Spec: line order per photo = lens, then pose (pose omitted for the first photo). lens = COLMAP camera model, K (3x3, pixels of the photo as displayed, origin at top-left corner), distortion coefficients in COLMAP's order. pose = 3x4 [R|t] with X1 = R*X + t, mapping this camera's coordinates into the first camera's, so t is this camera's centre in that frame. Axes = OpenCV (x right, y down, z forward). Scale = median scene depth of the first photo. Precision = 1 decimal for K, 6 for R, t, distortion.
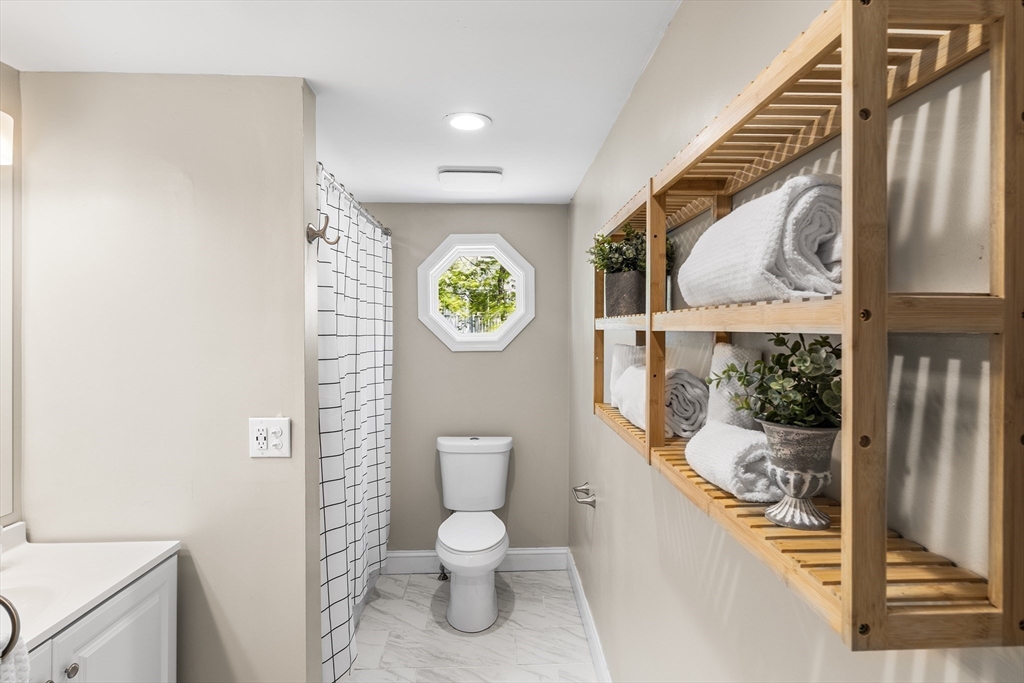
lens RADIAL K [[548.1, 0, 527.9], [0, 548.1, 339.8], [0, 0, 1]] dist [-0.003076, 0.000219]
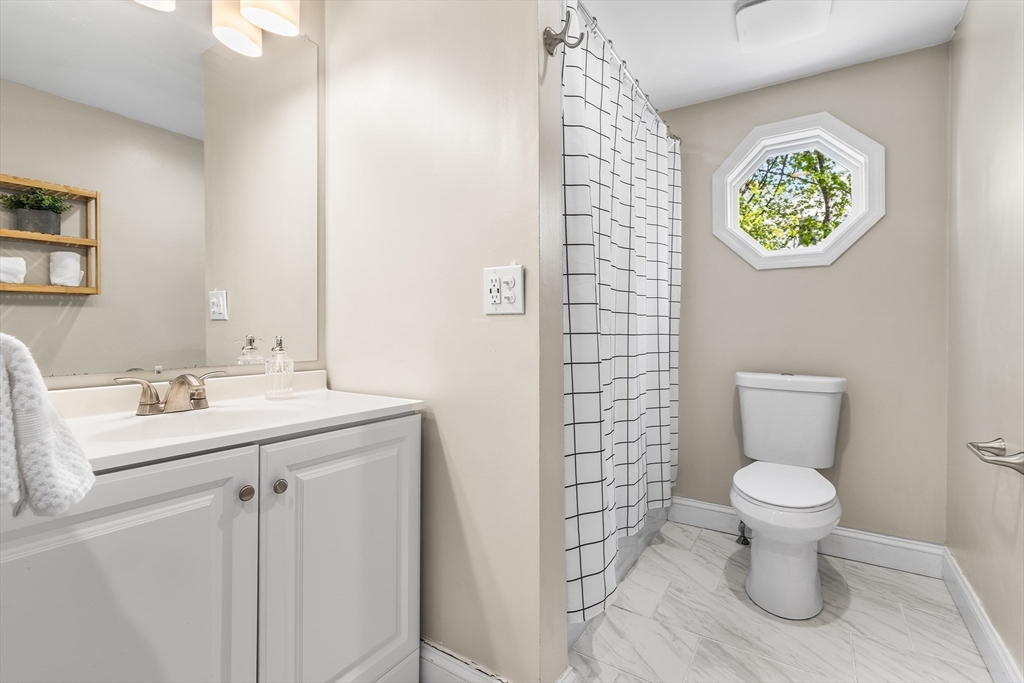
lens RADIAL K [[465.9, 0, 512.0], [0, 465.9, 341.5], [0, 0, 1]] dist [0.000992, 0.000094]
pose [[0.803284, 0.003584, -0.595586, -0.017870], [-0.005418, 0.999984, -0.001291, 0.146452], [0.595572, 0.004264, 0.803290, 0.243496]]
